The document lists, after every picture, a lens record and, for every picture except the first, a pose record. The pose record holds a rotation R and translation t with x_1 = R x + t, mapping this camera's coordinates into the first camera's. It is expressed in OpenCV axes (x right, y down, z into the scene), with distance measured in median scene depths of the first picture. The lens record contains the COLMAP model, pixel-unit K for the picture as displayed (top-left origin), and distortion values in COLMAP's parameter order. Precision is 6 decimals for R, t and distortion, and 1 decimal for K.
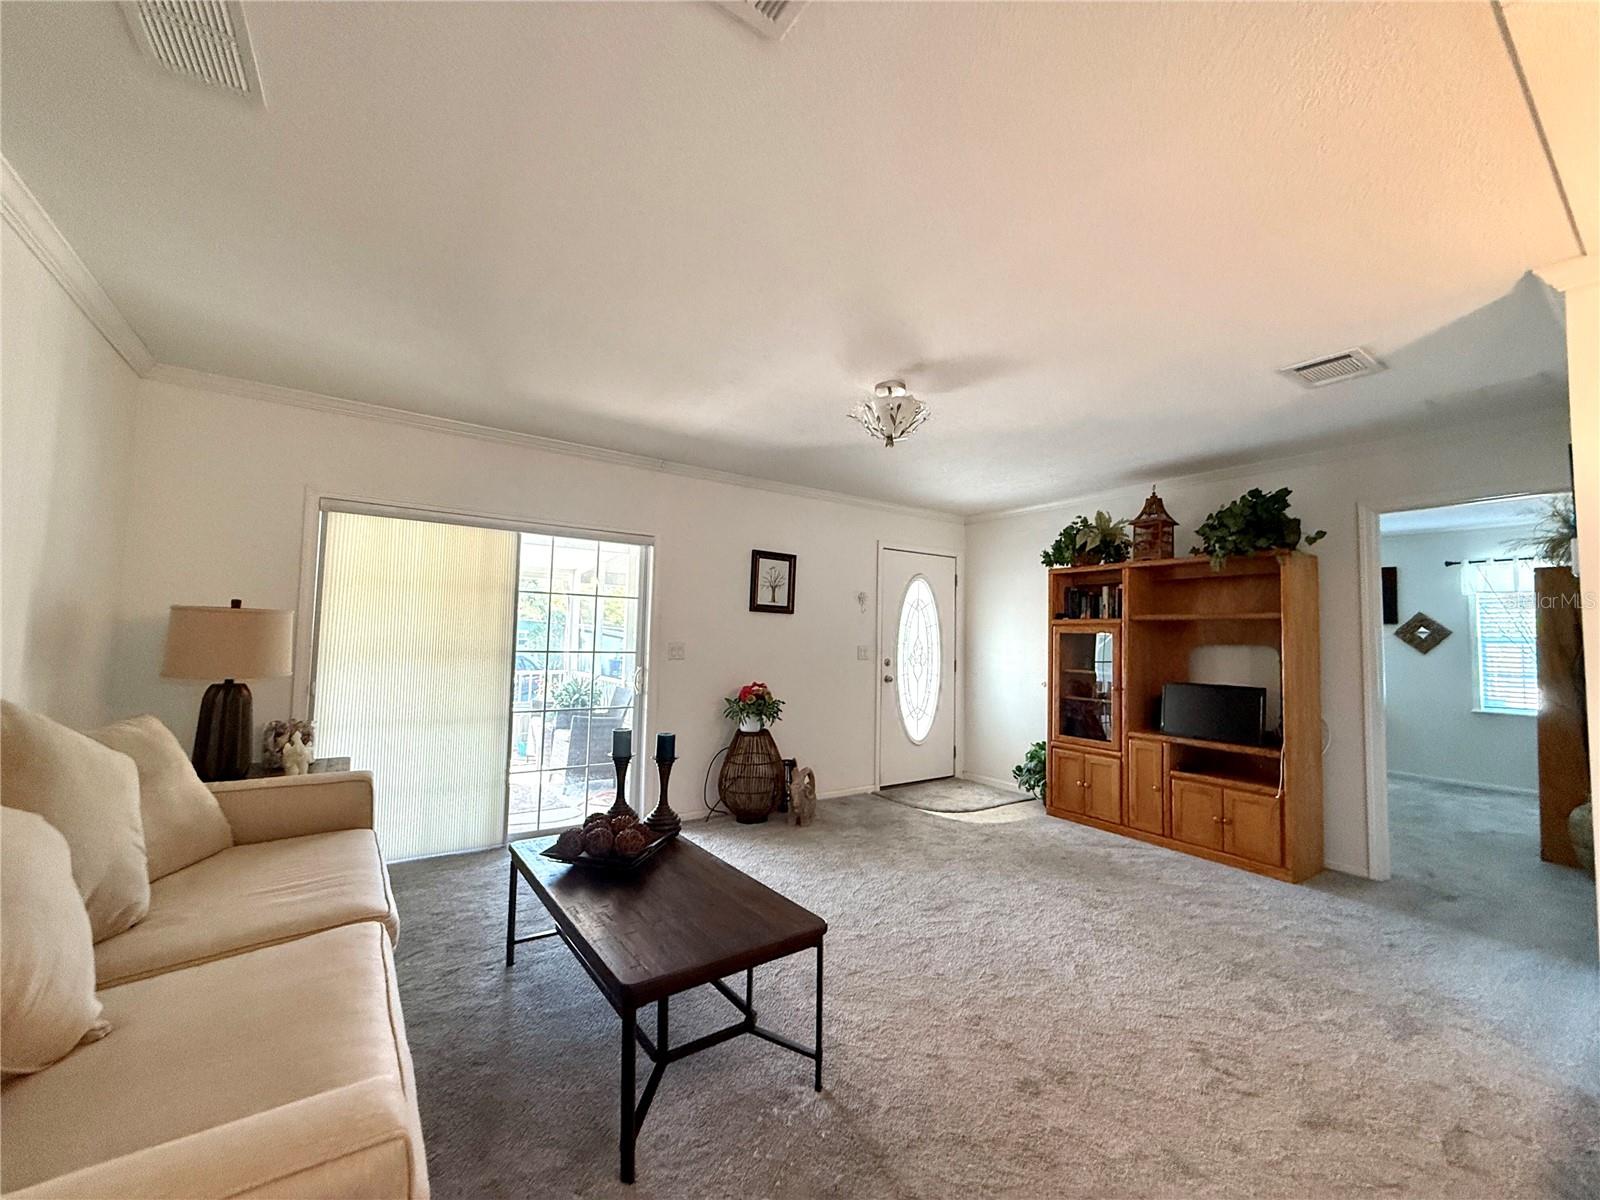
lens RADIAL K [[643.0, 0, 799.6], [0, 643.0, 599.5], [0, 0, 1]] dist [0.004347, -0.000028]
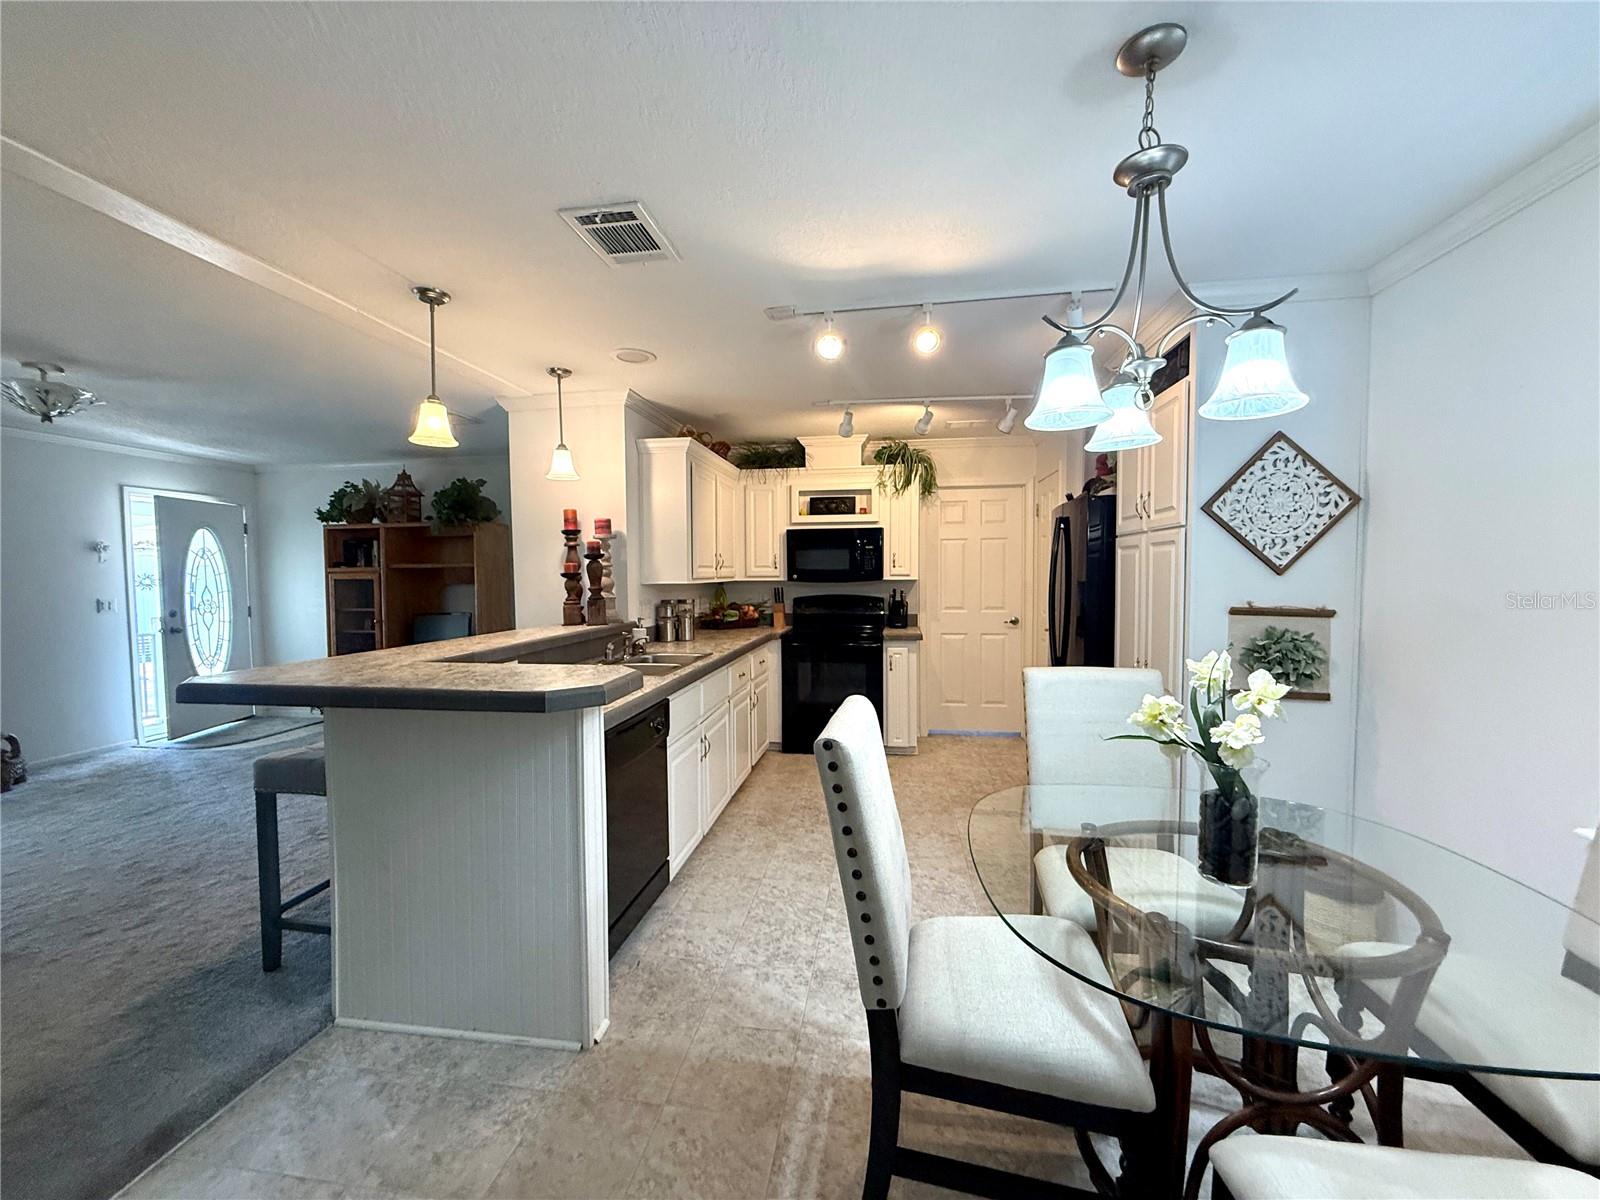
lens RADIAL K [[643.0, 0, 798.8], [0, 643.0, 596.3], [0, 0, 1]] dist [0.004347, -0.000028]
pose [[0.690274, -0.057773, 0.721238, 0.136620], [-0.015324, 0.995416, 0.094401, -0.043908], [-0.723386, -0.076215, 0.686225, -0.463501]]
